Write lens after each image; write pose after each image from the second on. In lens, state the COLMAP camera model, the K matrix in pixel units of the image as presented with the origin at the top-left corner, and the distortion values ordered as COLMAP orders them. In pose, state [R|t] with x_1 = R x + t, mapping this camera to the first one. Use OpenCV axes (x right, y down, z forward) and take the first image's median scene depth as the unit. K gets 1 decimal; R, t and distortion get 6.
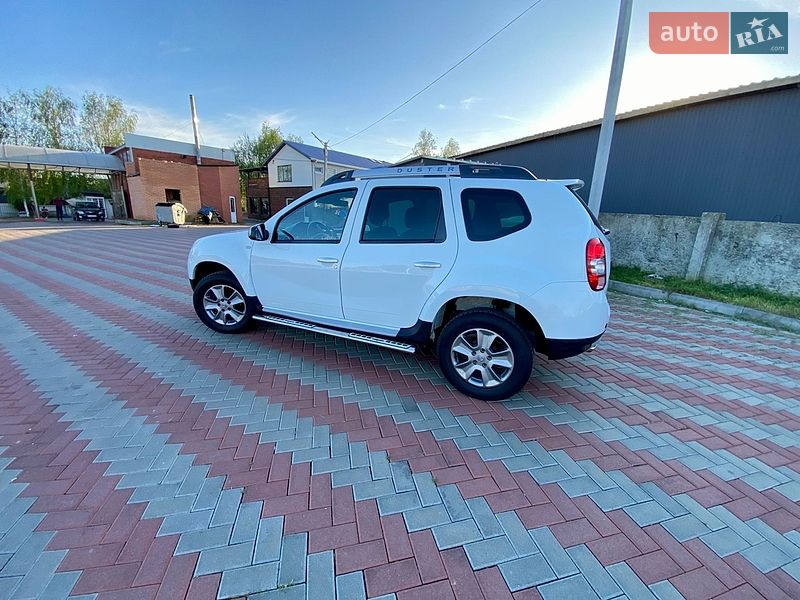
lens RADIAL K [[327.9, 0, 400.0], [0, 327.9, 300.0], [0, 0, 1]] dist [0.017431, -0.021785]
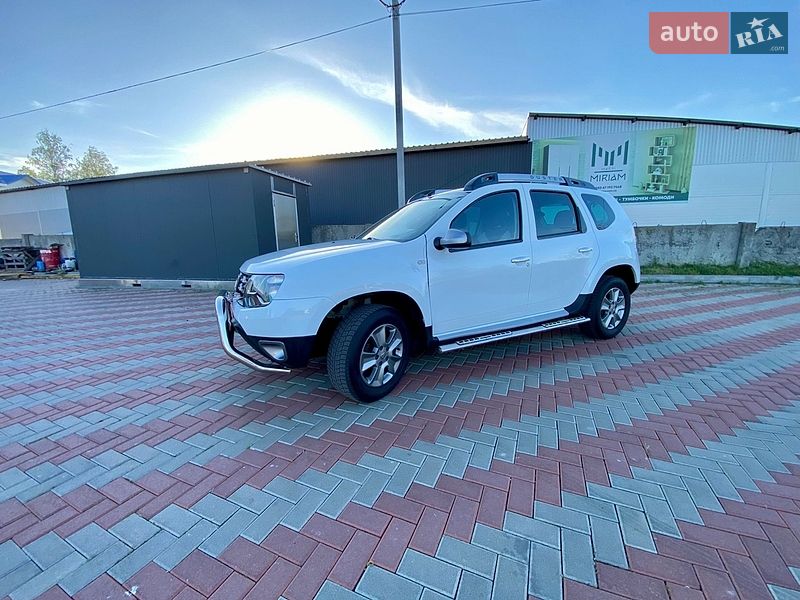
lens RADIAL K [[324.2, 0, 400.4], [0, 324.2, 301.8], [0, 0, 1]] dist [0.017639, -0.019440]
pose [[0.608464, -0.207730, 0.765911, -1.000288], [0.238502, 0.968382, 0.073171, -0.129194], [-0.756894, 0.138150, 0.638769, 0.541811]]
